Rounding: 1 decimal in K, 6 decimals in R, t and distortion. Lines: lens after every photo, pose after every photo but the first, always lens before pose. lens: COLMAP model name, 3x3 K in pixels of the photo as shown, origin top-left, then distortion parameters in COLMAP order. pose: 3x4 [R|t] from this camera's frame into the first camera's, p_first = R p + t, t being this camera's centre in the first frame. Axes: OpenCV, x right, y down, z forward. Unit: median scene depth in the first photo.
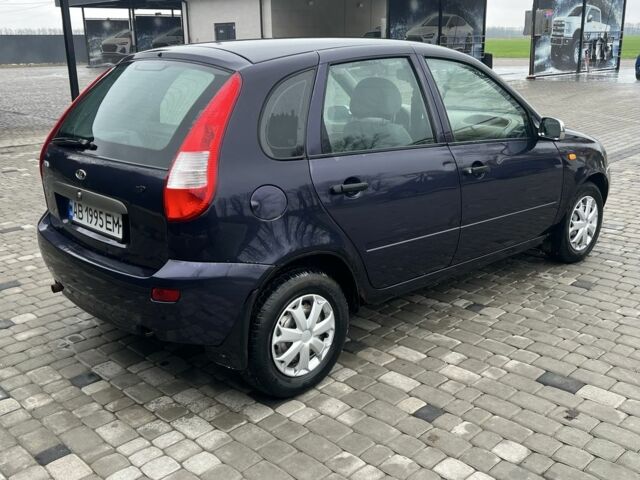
lens RADIAL K [[667.7, 0, 326.1], [0, 667.7, 243.2], [0, 0, 1]] dist [0.051606, 0.000000]
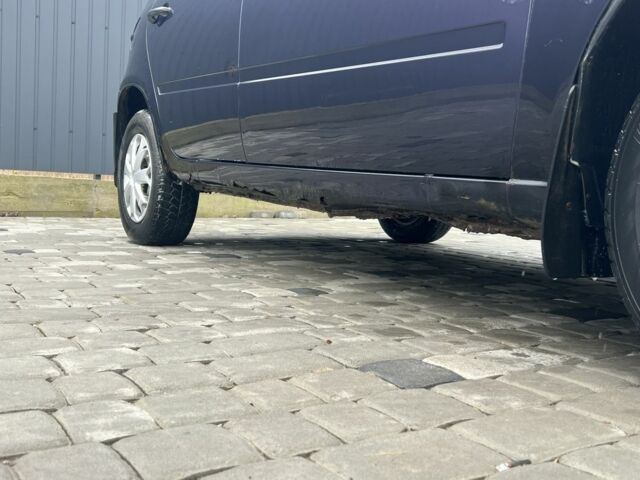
lens RADIAL K [[667.7, 0, 324.5], [0, 667.7, 239.7], [0, 0, 1]] dist [0.051606, 0.000000]
pose [[-0.195773, 0.071773, -0.978019, 0.715698], [-0.313767, 0.940306, 0.131813, -0.003688], [0.929098, 0.332676, -0.161566, 1.155346]]
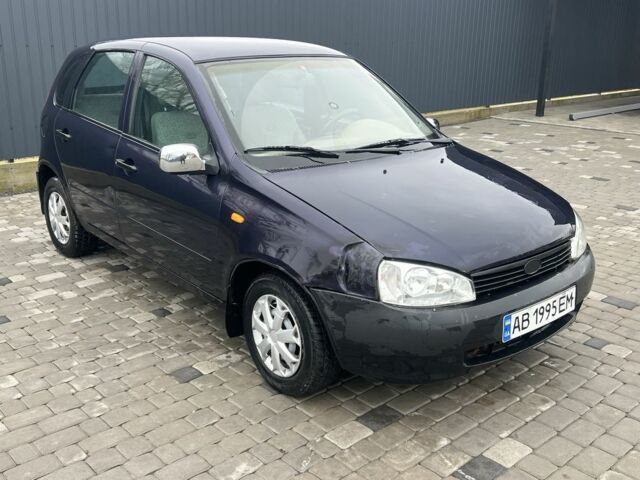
lens RADIAL K [[667.7, 0, 323.8], [0, 667.7, 239.3], [0, 0, 1]] dist [0.051606, 0.000000]
pose [[-0.043553, 0.316020, -0.947752, 1.221489], [-0.283095, 0.905866, 0.315062, -0.421382], [0.958103, 0.282025, 0.050011, 1.242280]]
